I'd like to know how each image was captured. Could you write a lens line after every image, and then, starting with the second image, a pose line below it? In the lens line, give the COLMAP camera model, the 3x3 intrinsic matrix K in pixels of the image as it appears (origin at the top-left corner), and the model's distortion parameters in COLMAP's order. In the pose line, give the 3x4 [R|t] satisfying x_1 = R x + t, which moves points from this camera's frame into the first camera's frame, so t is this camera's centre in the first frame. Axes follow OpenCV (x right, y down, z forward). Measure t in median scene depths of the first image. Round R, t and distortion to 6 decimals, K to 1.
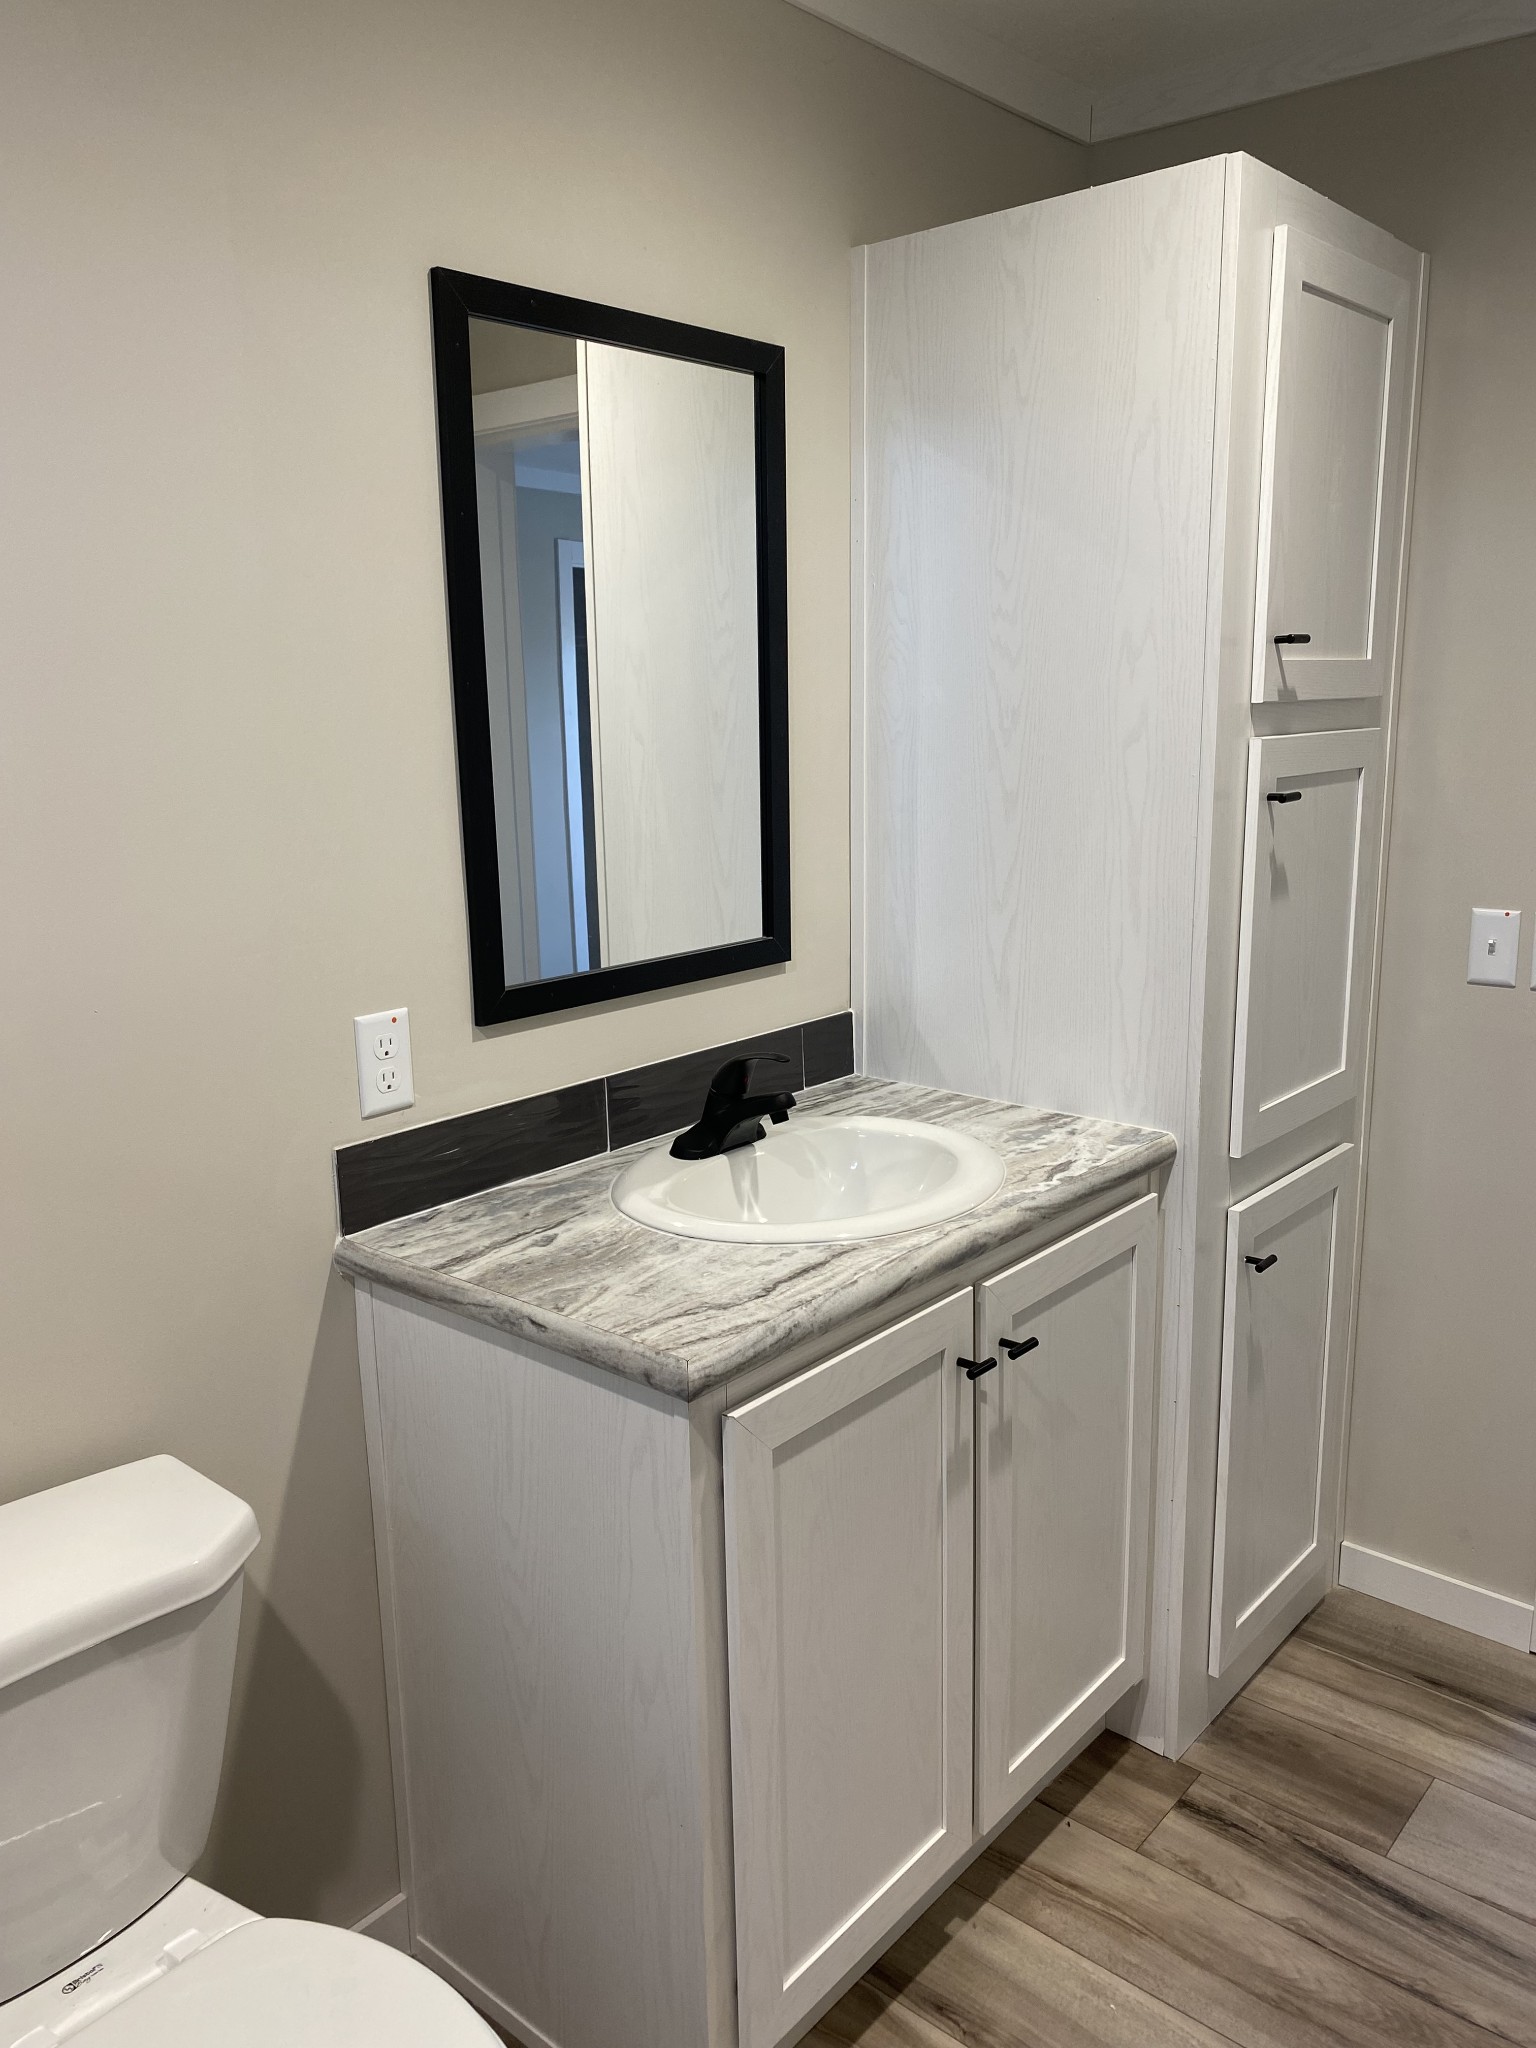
lens RADIAL K [[1549.0, 0, 759.8], [0, 1549.0, 1023.0], [0, 0, 1]] dist [0.012702, -0.006124]
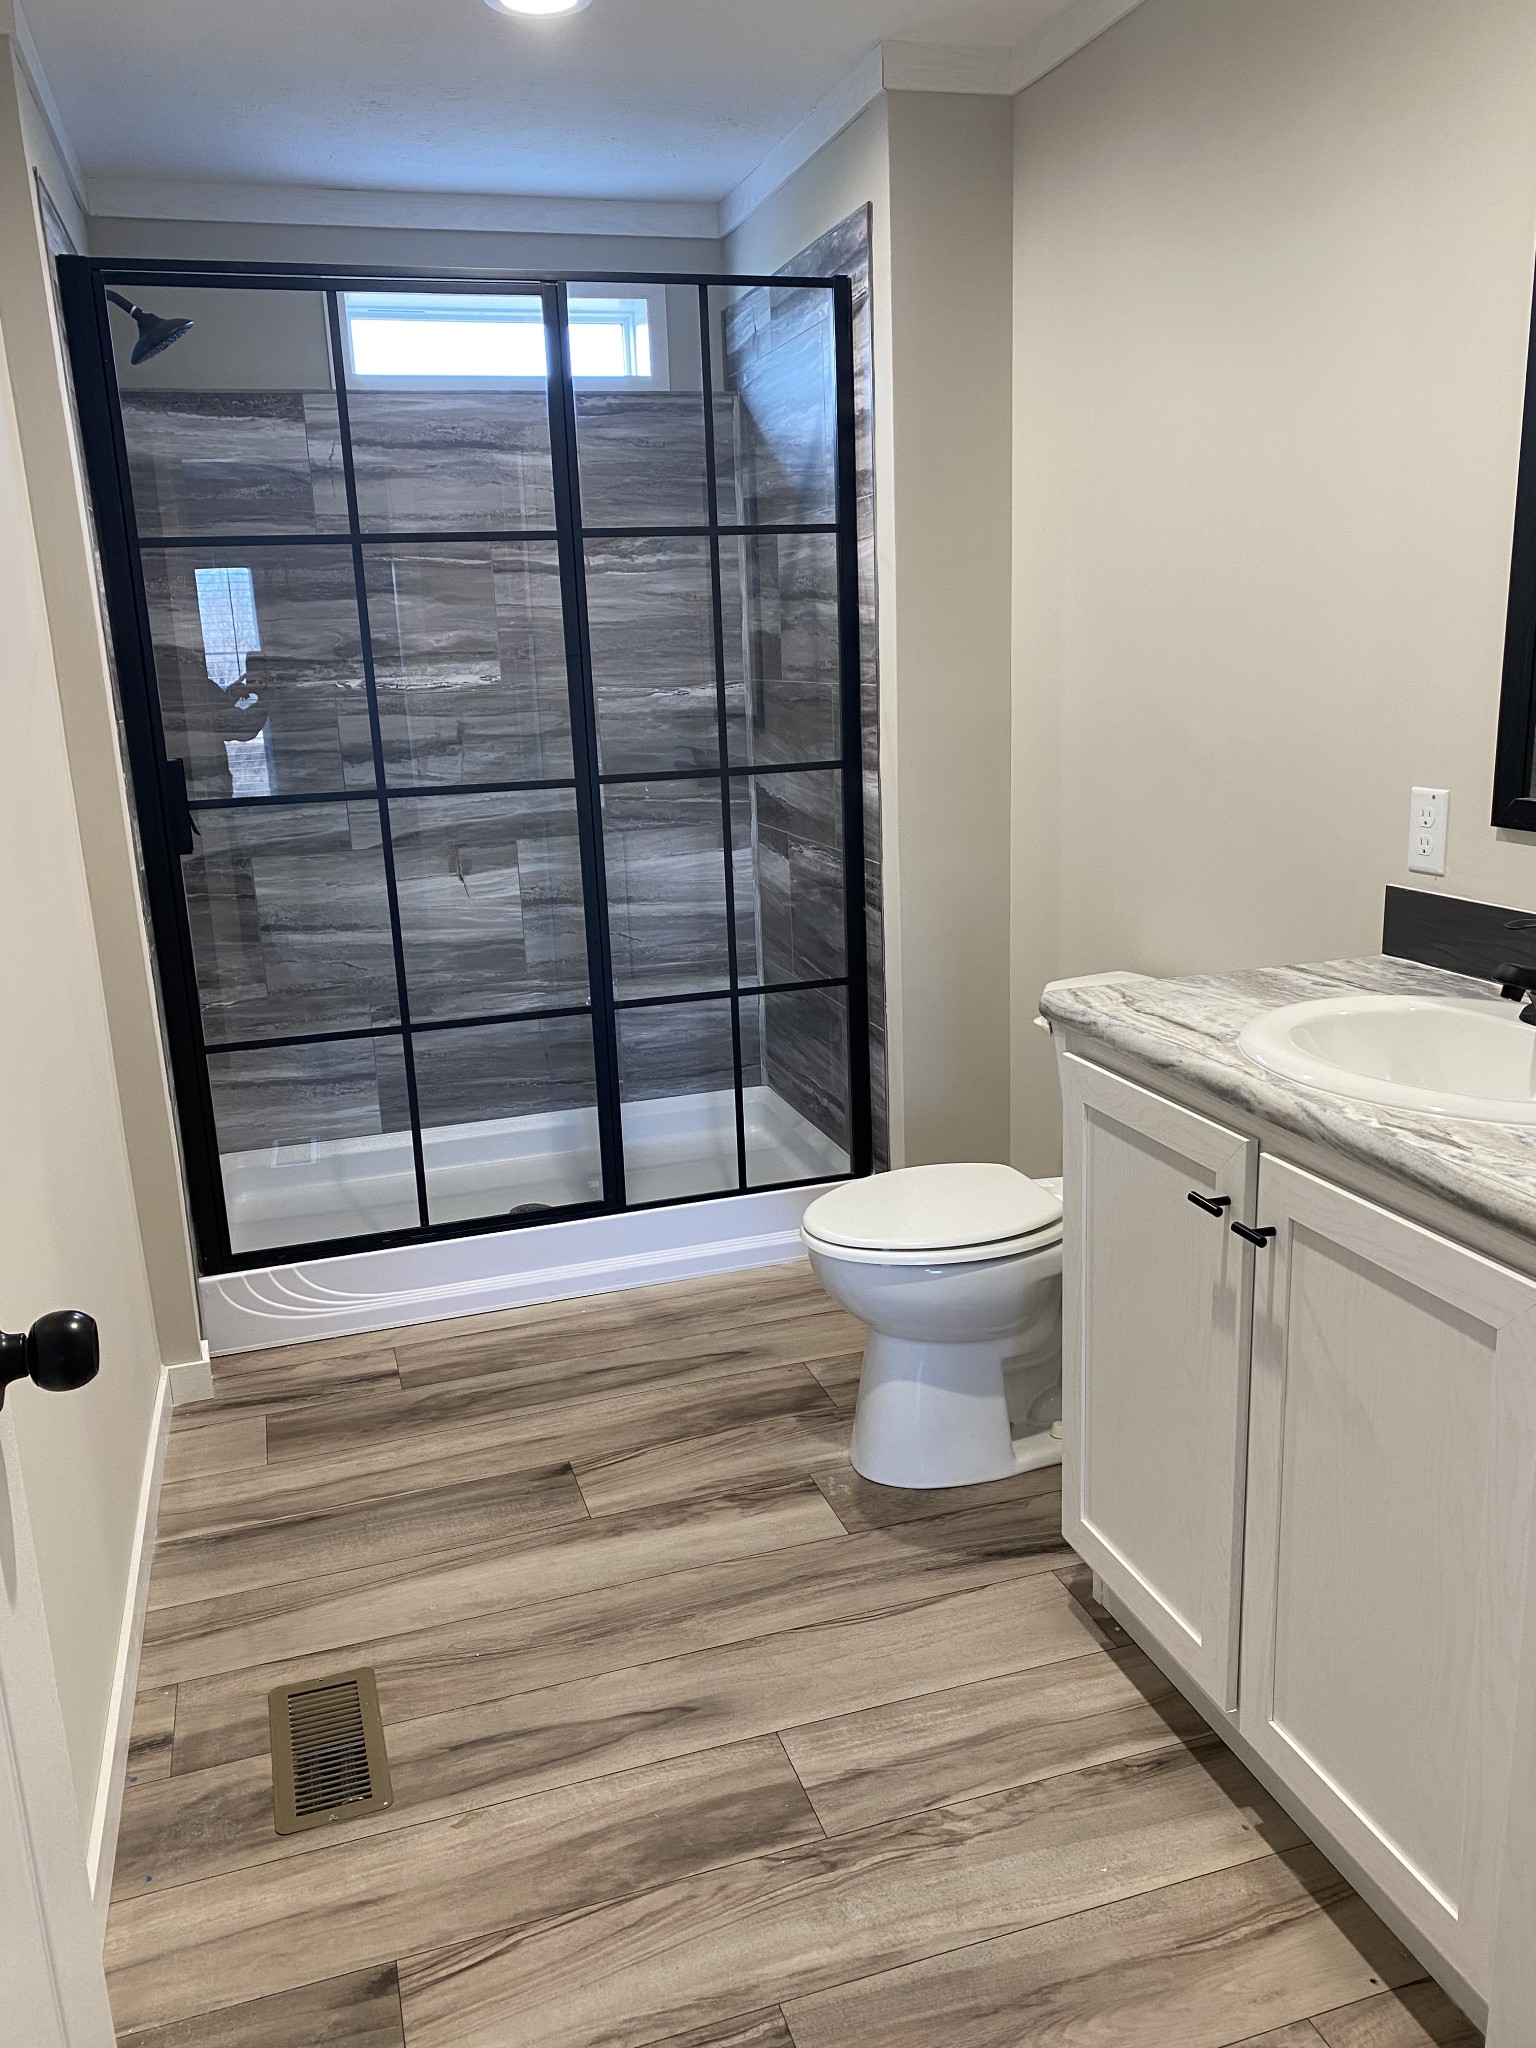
lens RADIAL K [[1549.0, 0, 759.8], [0, 1549.0, 1023.0], [0, 0, 1]] dist [0.012702, -0.006124]
pose [[-0.524886, 0.244106, -0.815418, 0.992581], [-0.123205, 0.926116, 0.356552, -0.191008], [0.842209, 0.287612, -0.456030, 1.081765]]
